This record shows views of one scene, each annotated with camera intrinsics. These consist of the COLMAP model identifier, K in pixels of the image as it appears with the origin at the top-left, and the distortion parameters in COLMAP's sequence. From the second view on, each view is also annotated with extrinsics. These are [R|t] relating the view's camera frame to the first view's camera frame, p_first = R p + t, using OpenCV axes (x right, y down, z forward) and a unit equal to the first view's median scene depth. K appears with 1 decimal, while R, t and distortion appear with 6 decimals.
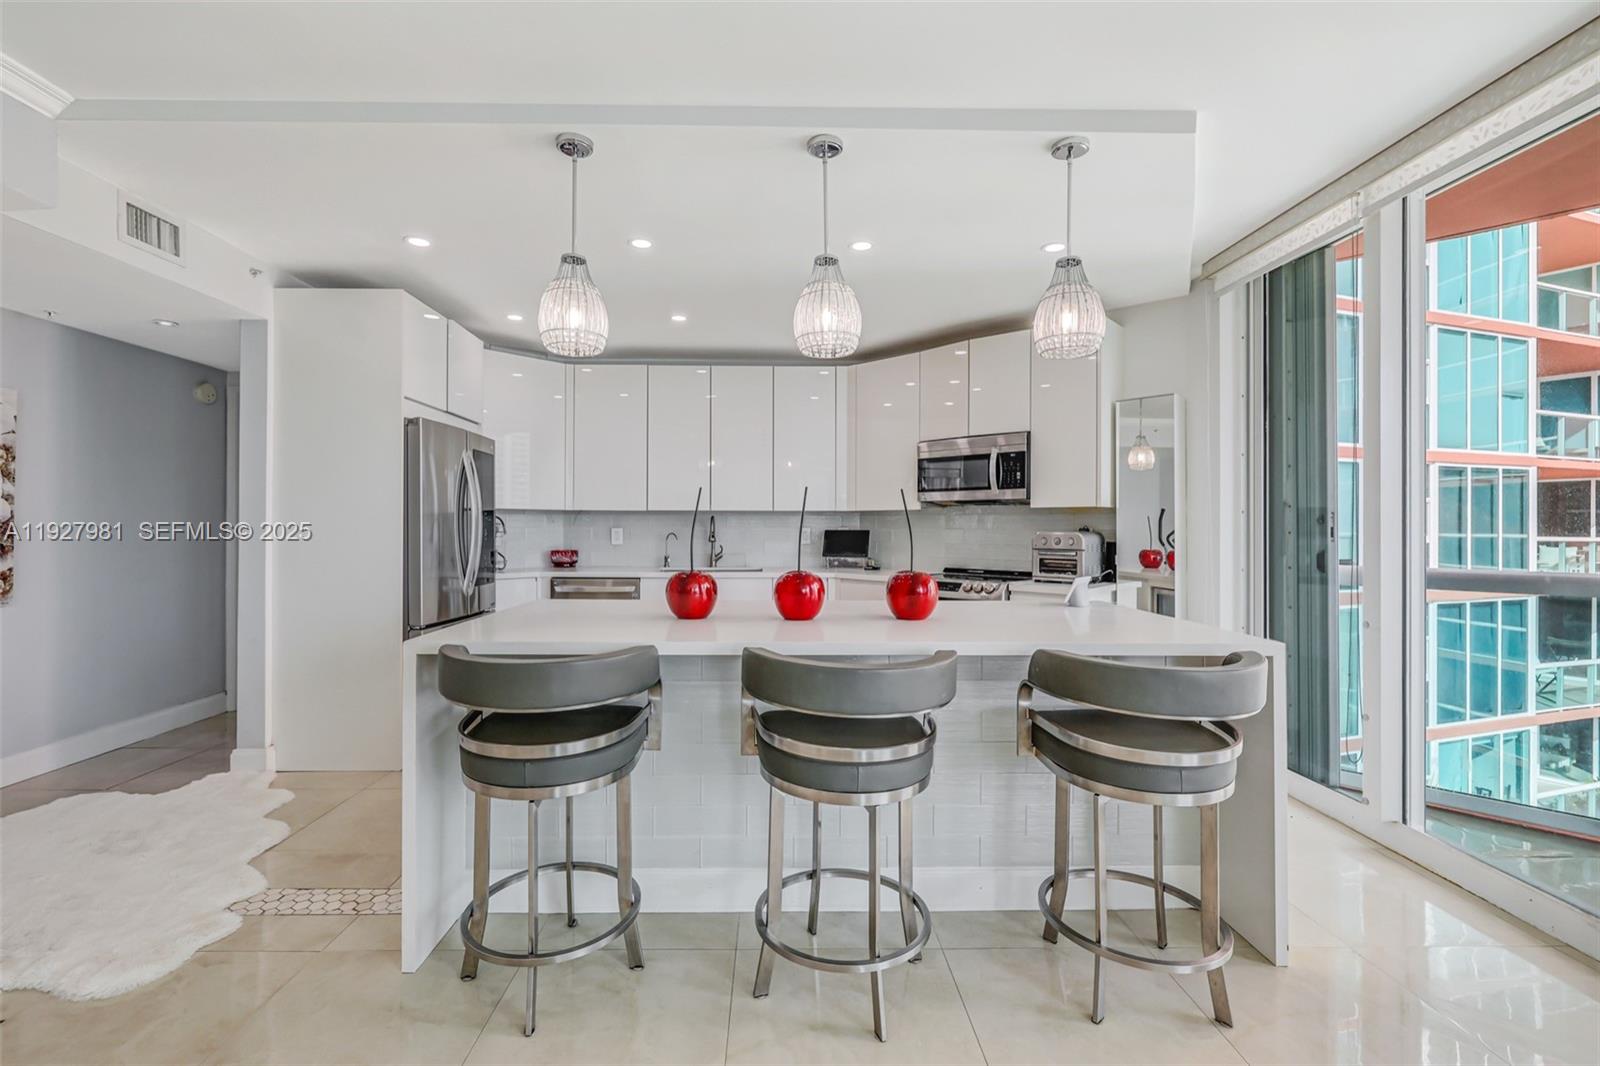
lens RADIAL K [[694.5, 0, 794.9], [0, 694.5, 524.1], [0, 0, 1]] dist [0.000601, 0.000565]
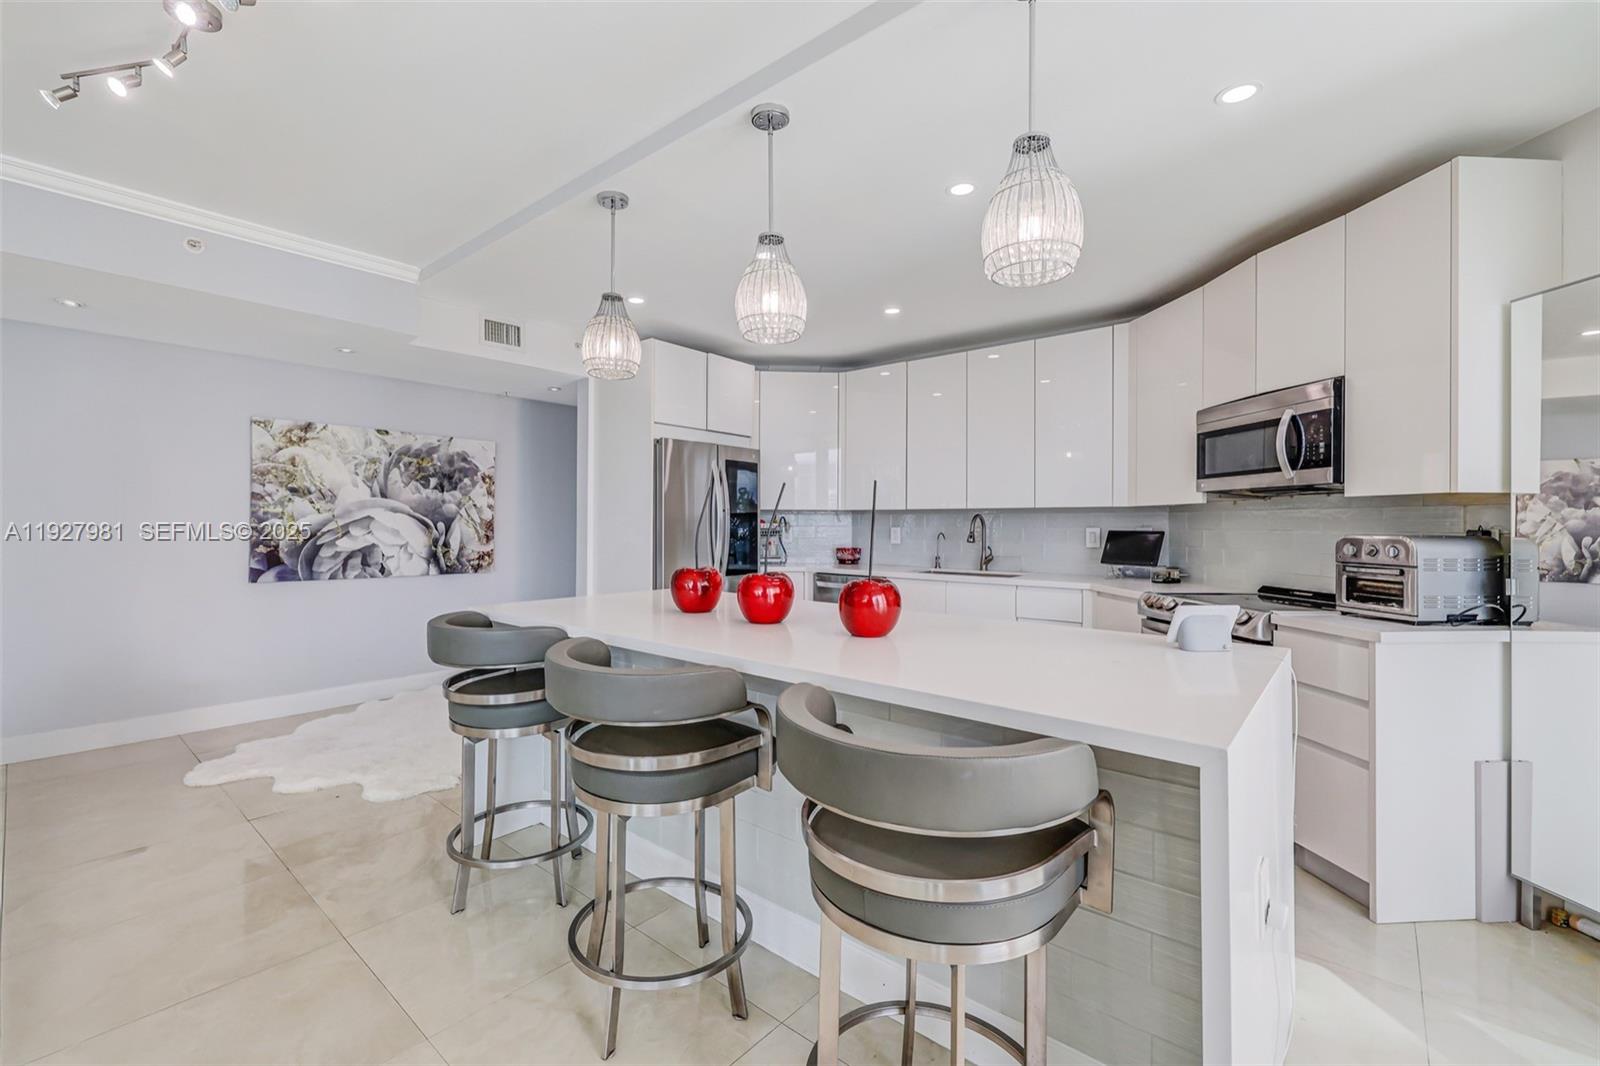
lens RADIAL K [[694.5, 0, 771.9], [0, 694.5, 519.7], [0, 0, 1]] dist [0.000601, 0.000565]
pose [[0.738272, -0.003741, -0.674493, 0.380647], [0.000196, 0.999986, -0.005332, 0.000426], [0.674503, 0.003804, 0.738262, 0.180395]]
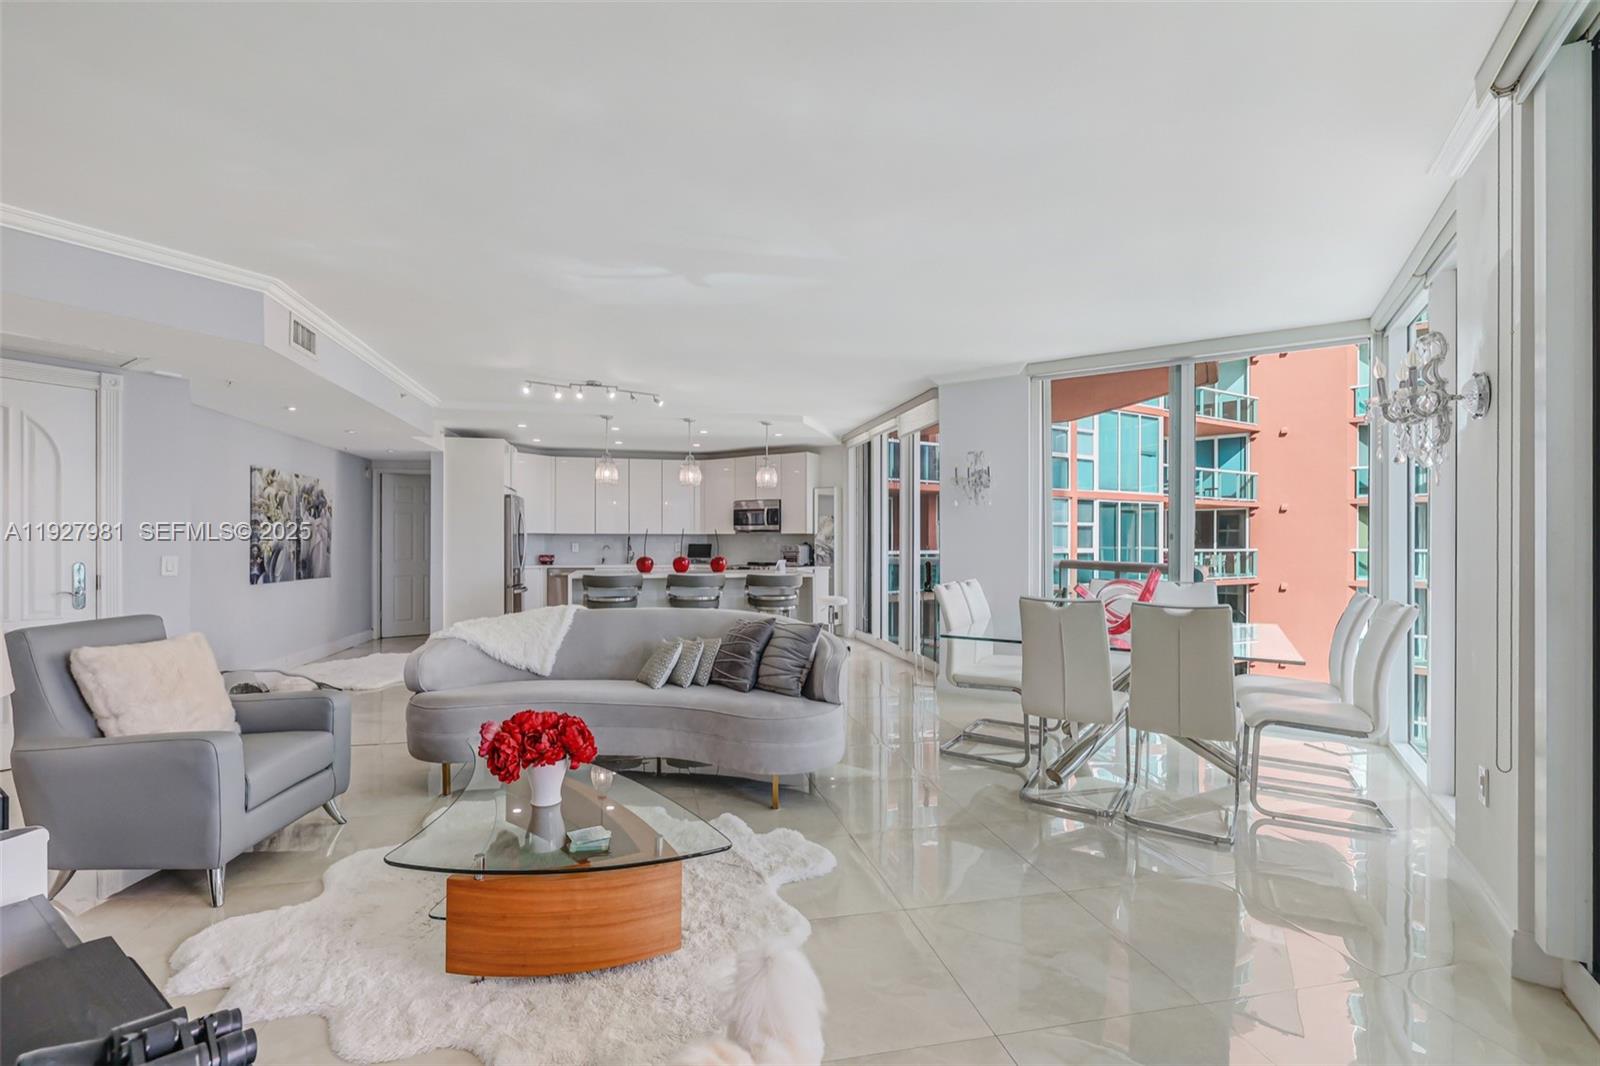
lens RADIAL K [[694.5, 0, 791.7], [0, 694.5, 536.2], [0, 0, 1]] dist [0.000601, 0.000565]
pose [[0.981043, 0.001098, 0.193785, -0.063590], [-0.000227, 0.999990, -0.004520, -0.005264], [-0.193788, 0.004390, 0.981034, -1.216734]]
